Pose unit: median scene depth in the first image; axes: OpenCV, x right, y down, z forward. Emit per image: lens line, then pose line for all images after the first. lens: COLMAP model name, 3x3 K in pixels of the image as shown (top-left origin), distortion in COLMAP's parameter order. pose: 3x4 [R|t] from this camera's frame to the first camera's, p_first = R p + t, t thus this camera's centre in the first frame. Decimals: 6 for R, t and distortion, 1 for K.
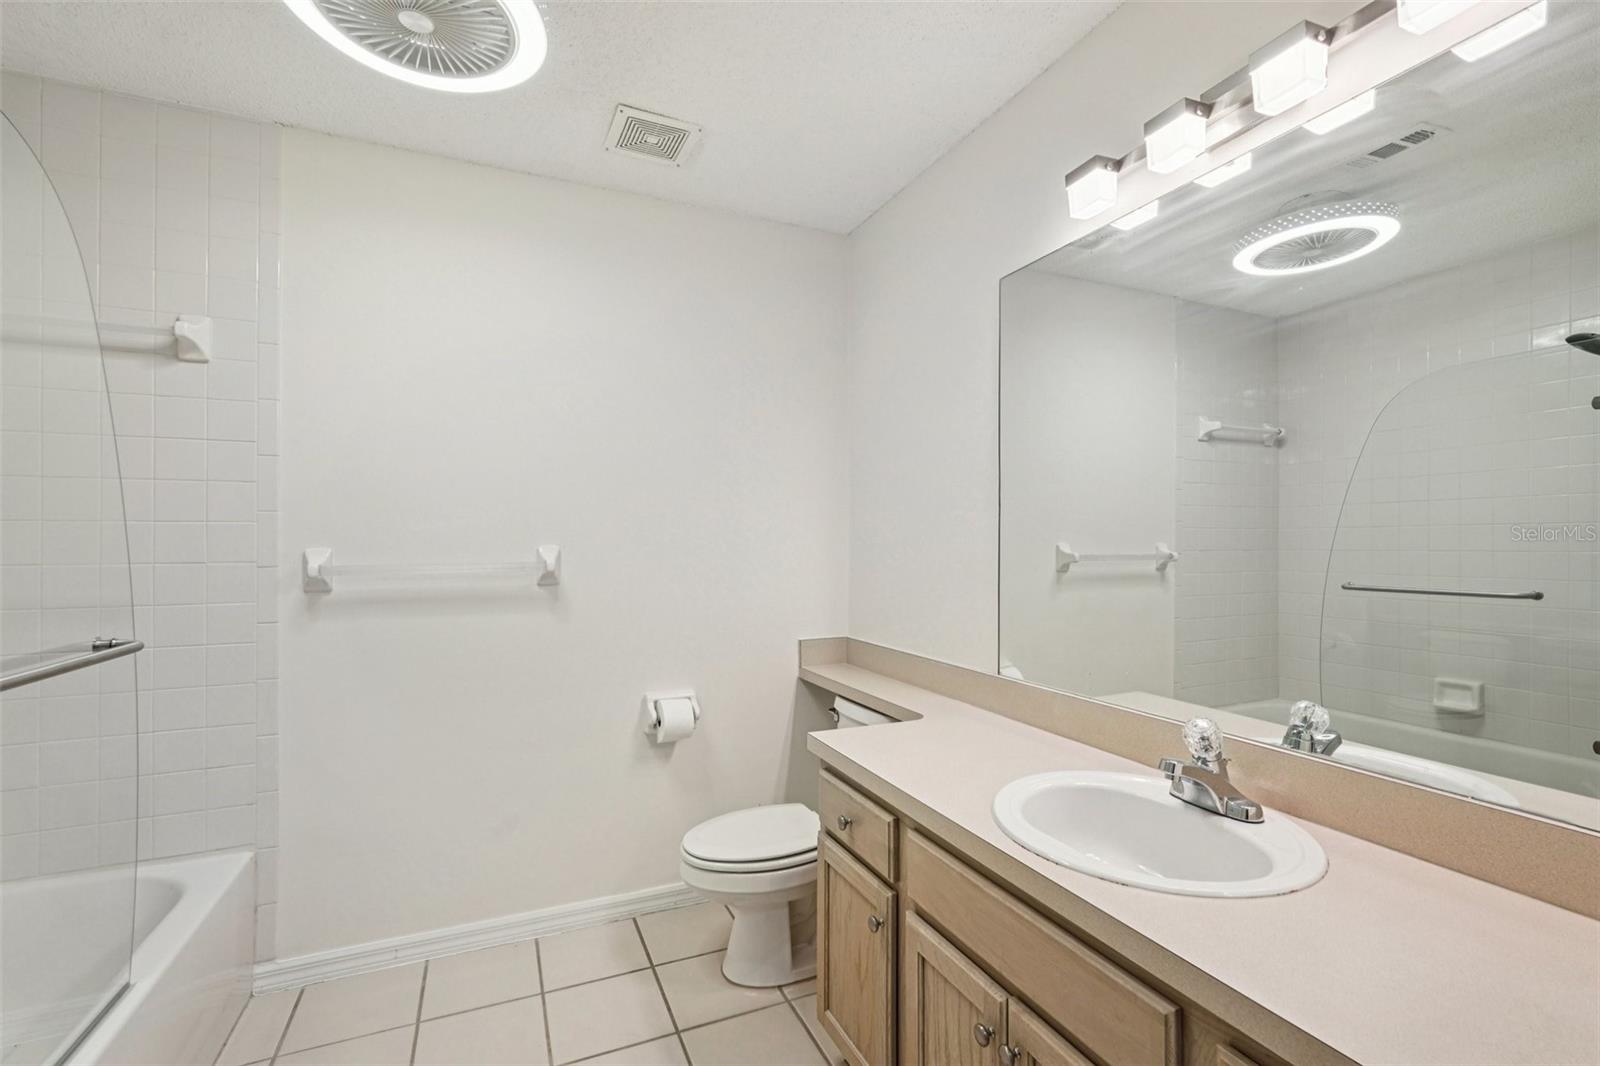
lens RADIAL K [[706.9, 0, 795.0], [0, 706.9, 535.3], [0, 0, 1]] dist [-0.017176, 0.008843]
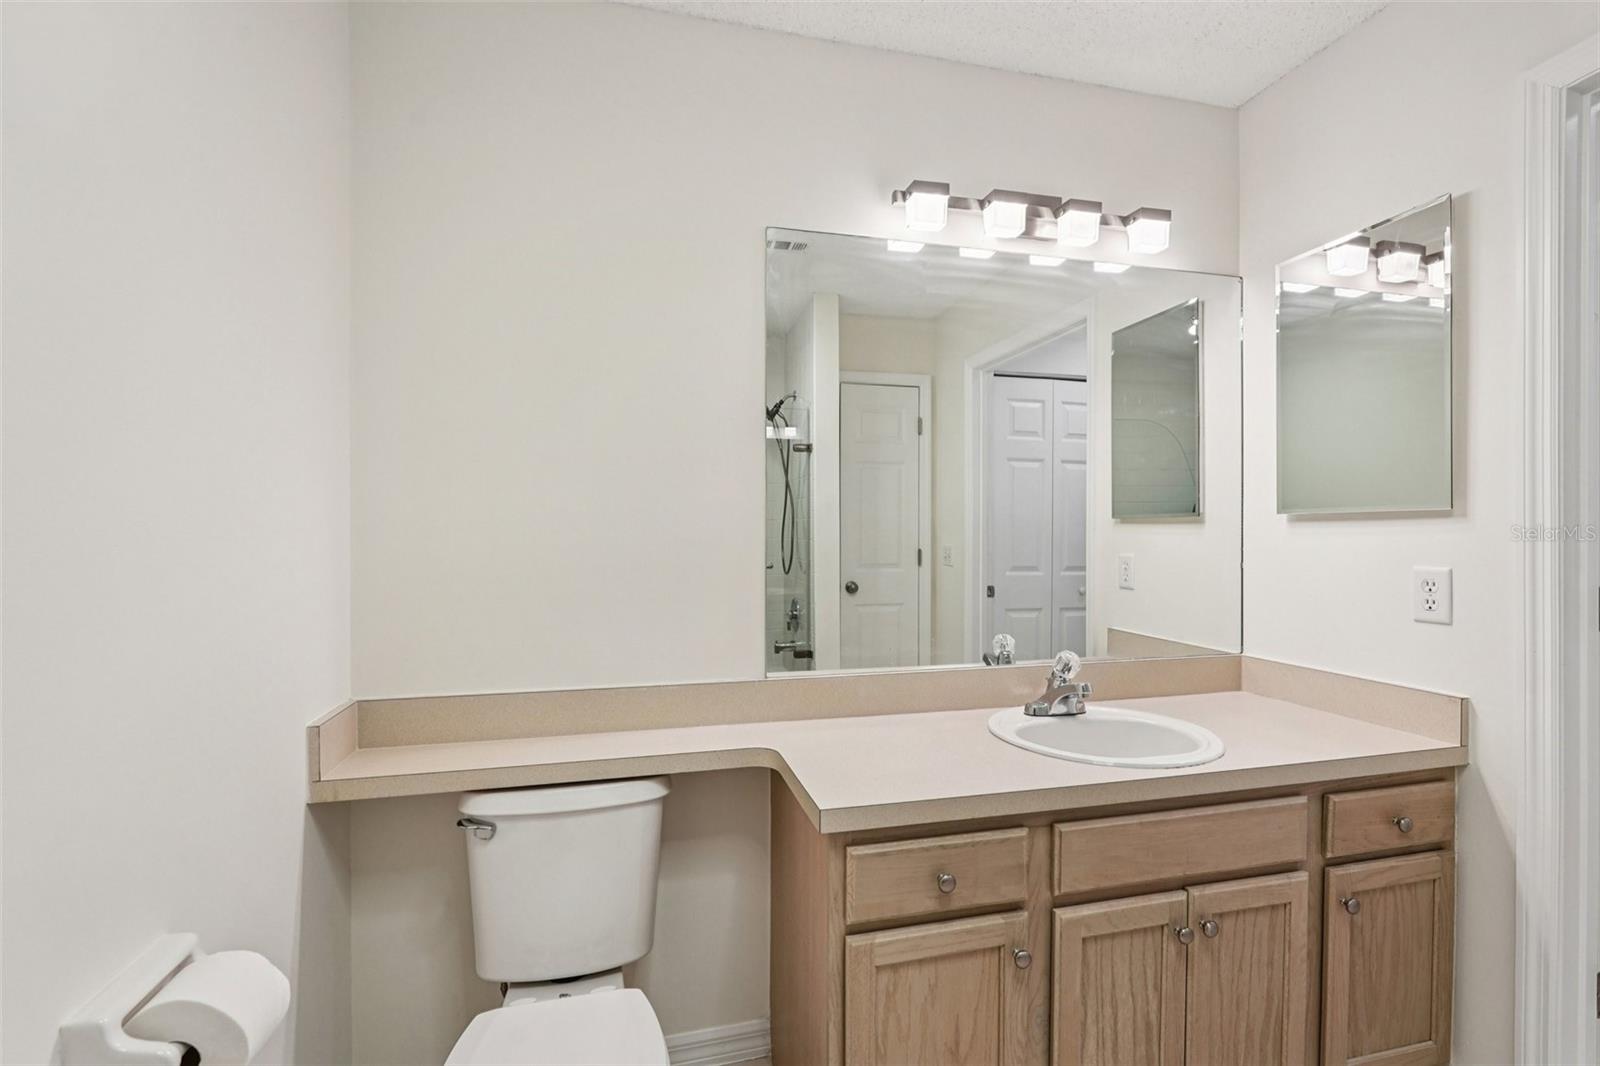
lens RADIAL K [[706.9, 0, 795.0], [0, 706.9, 535.3], [0, 0, 1]] dist [-0.017176, 0.008843]
pose [[0.161514, 0.008876, 0.986830, -0.747466], [-0.014889, 0.999868, -0.006556, 0.027871], [-0.986758, -0.013633, 0.161625, 1.057005]]
